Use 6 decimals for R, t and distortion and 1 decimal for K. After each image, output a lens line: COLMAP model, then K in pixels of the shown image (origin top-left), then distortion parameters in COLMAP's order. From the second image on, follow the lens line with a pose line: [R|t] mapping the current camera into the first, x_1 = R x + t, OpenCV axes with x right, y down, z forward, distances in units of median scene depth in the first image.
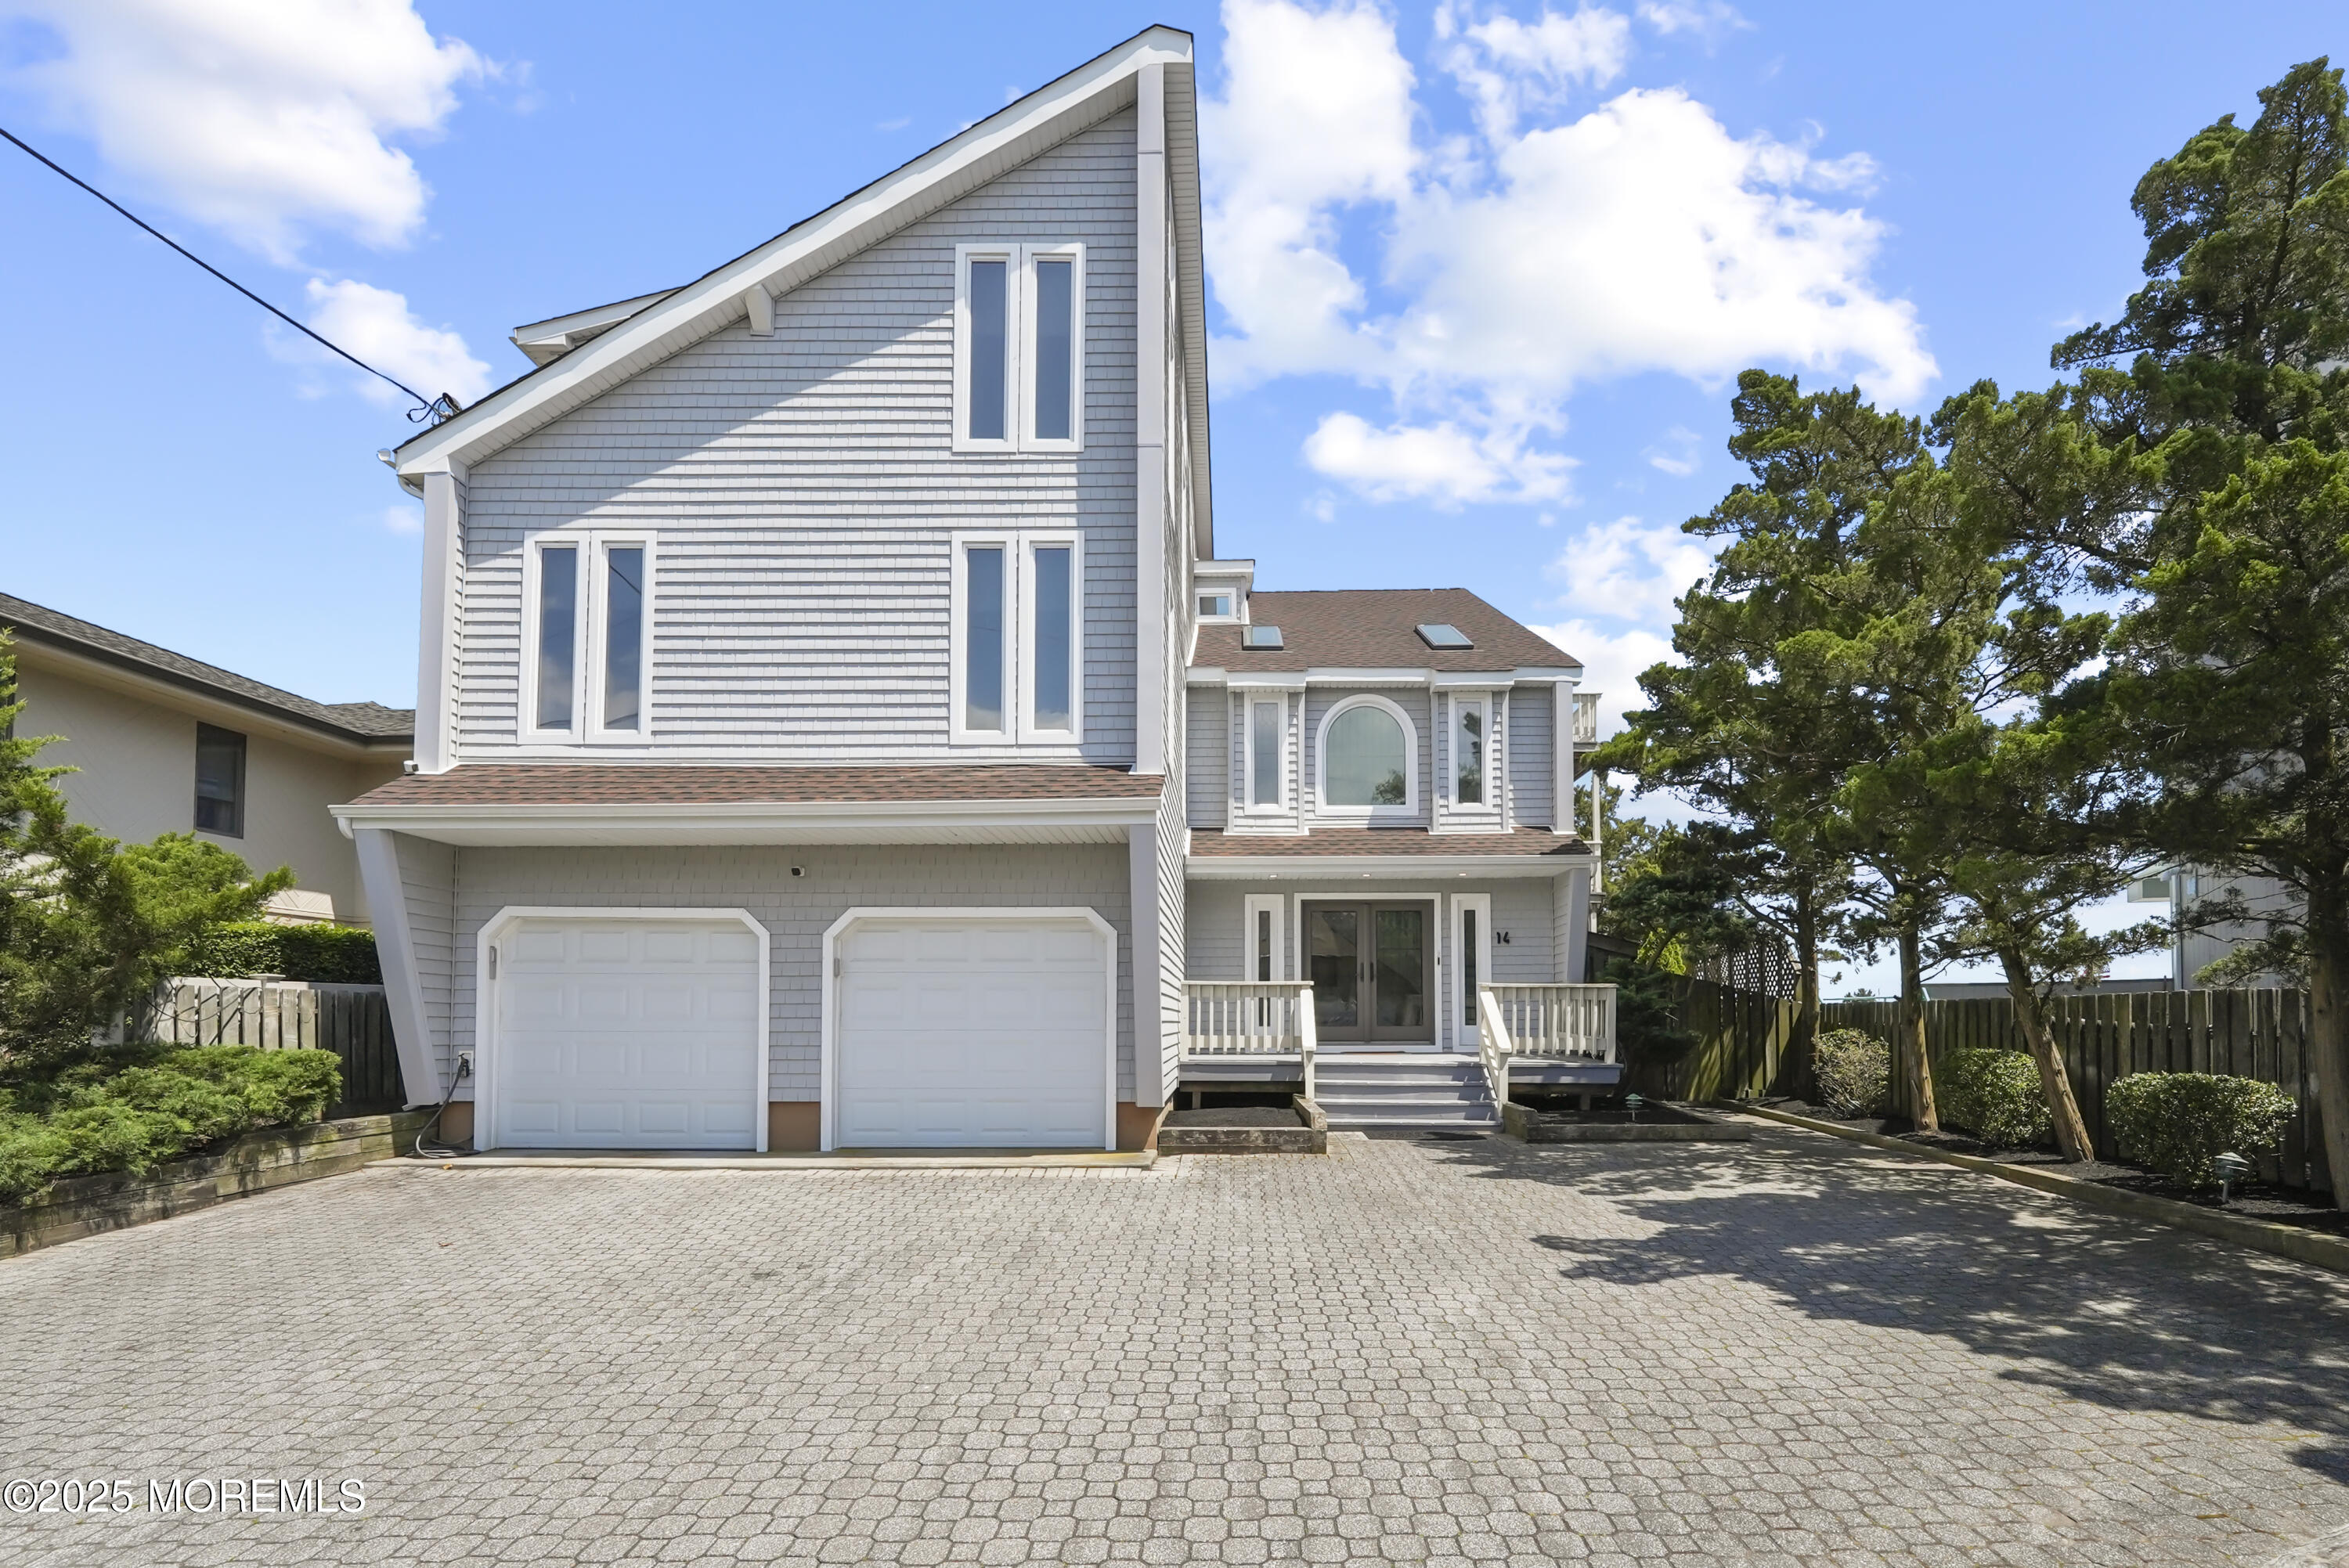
lens RADIAL K [[1008.1, 0, 1179.0], [0, 1008.1, 987.1], [0, 0, 1]] dist [-0.010338, -0.000211]
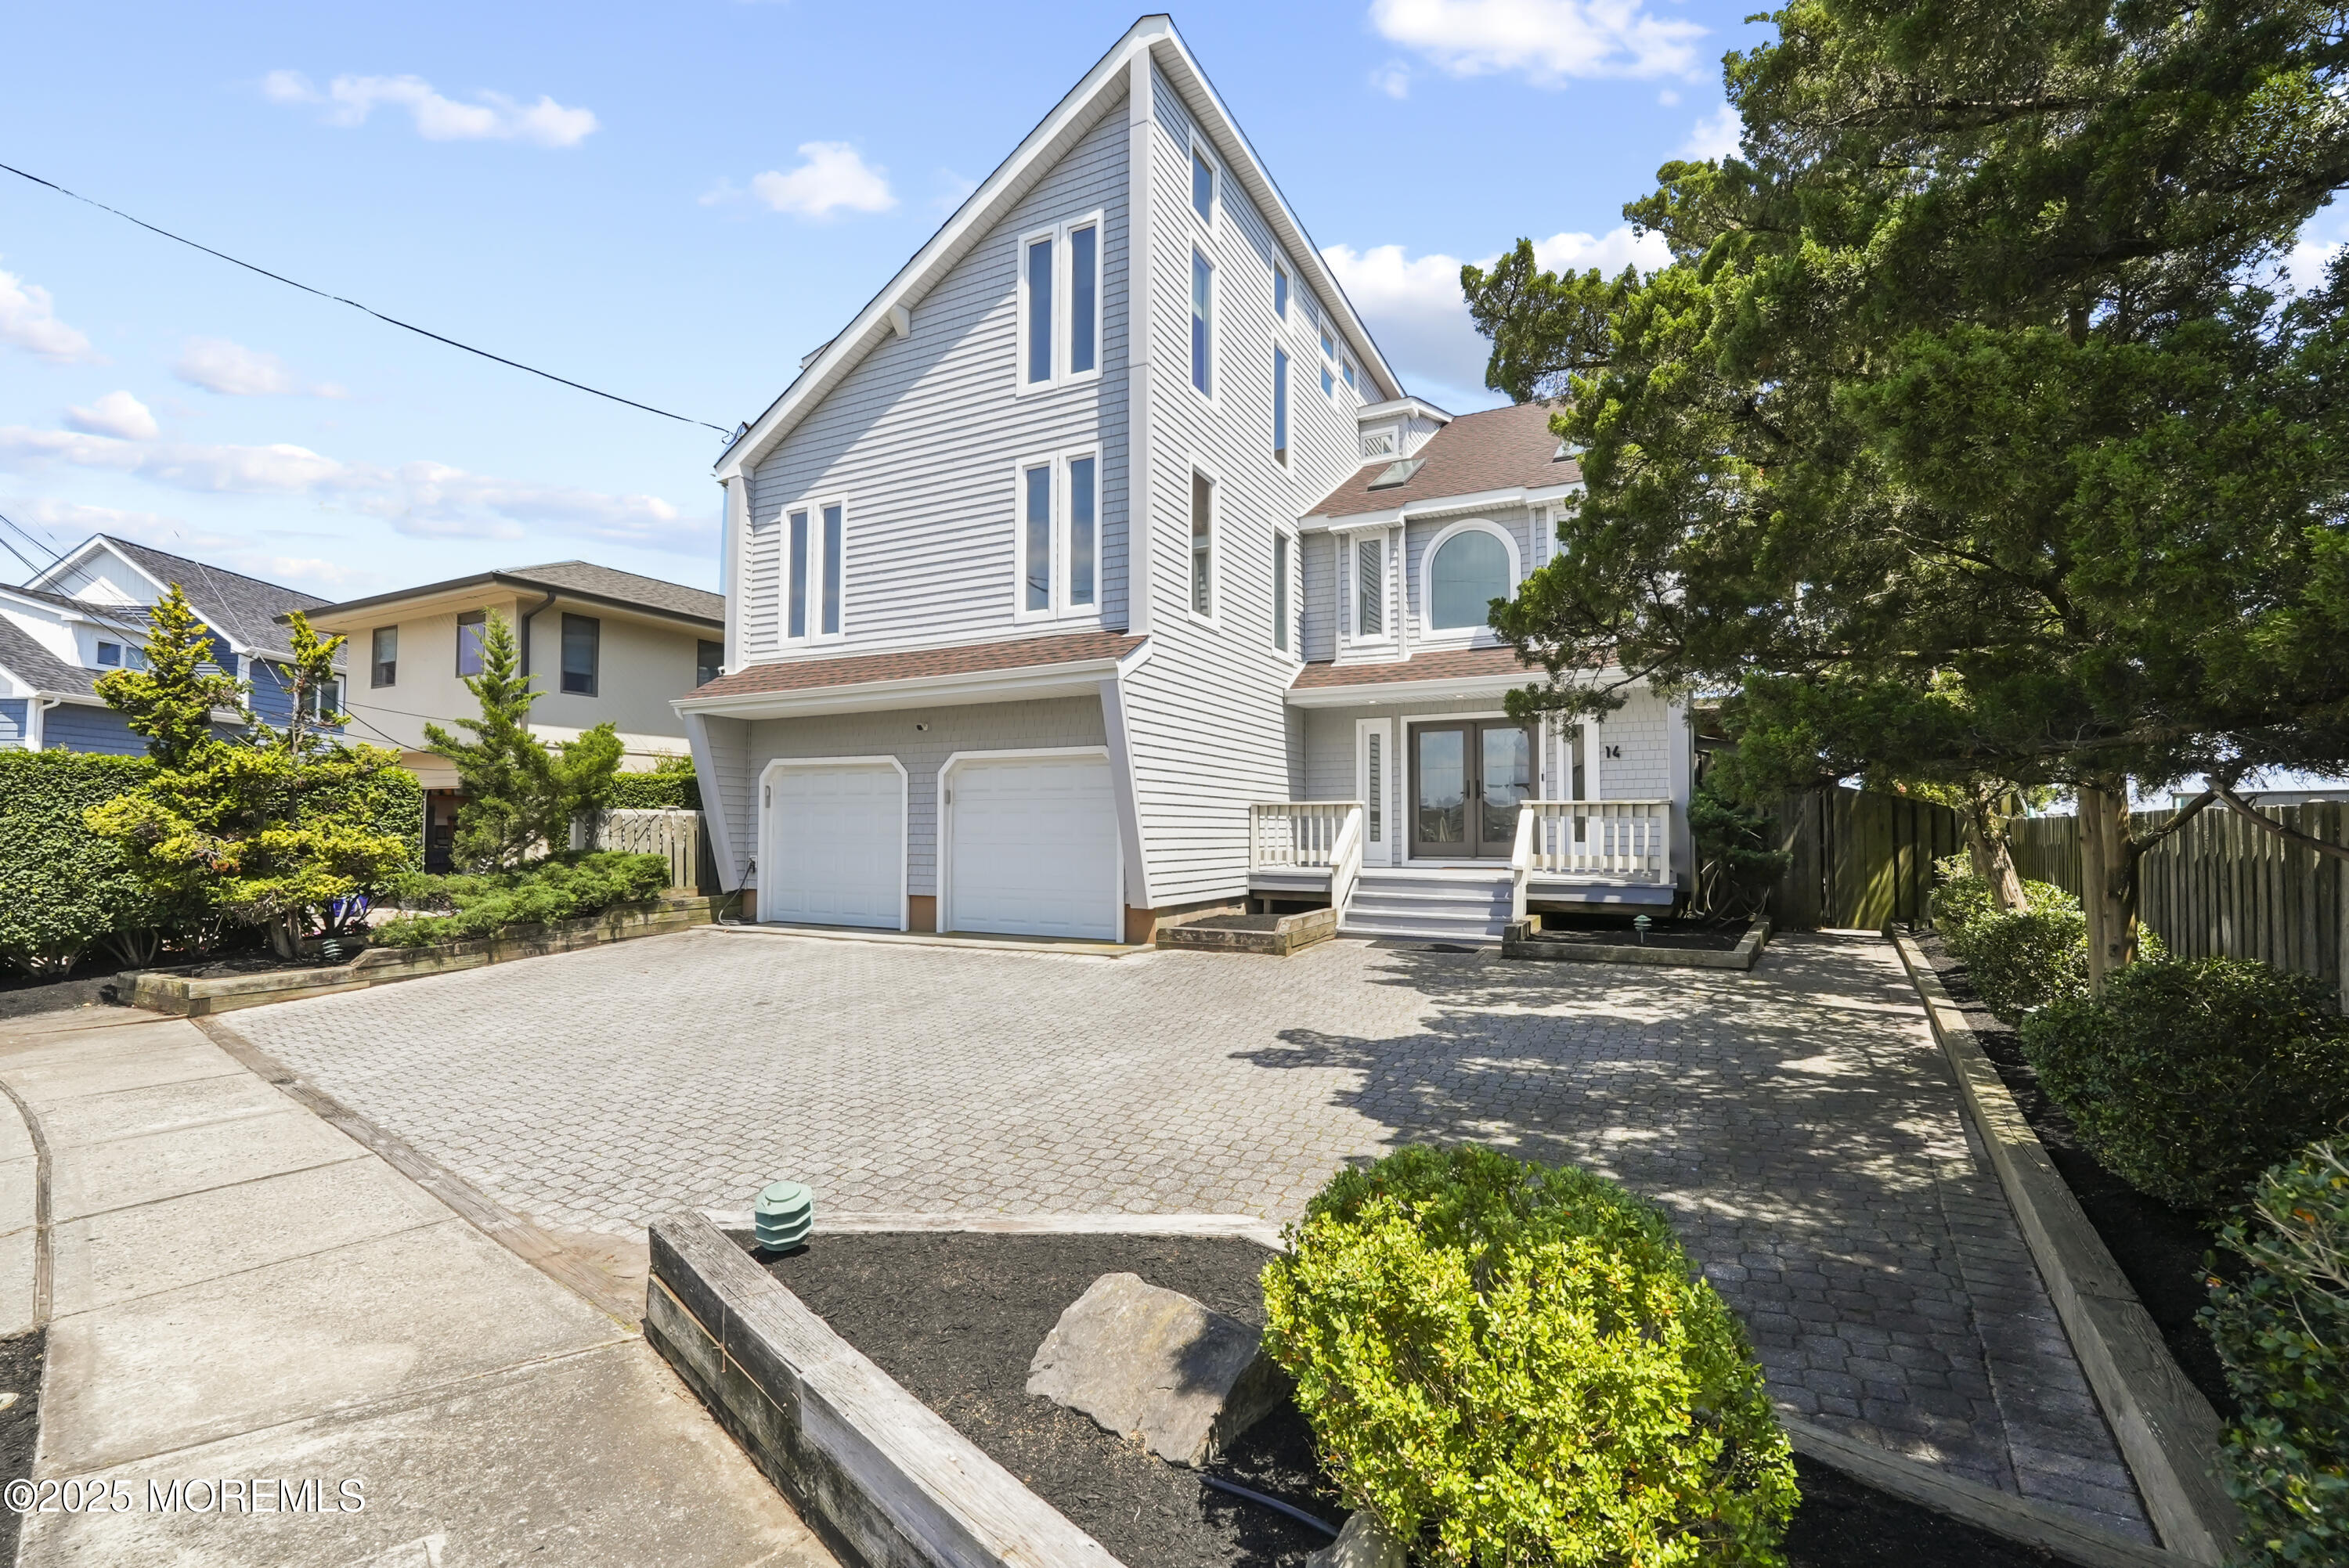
lens RADIAL K [[979.7, 0, 1179.2], [0, 979.7, 789.8], [0, 0, 1]] dist [-0.000020, -0.000023]
pose [[0.897241, -0.017907, -0.441178, 0.511711], [0.013495, 0.999823, -0.013136, -0.007484], [0.441335, 0.005832, 0.897323, -0.038407]]
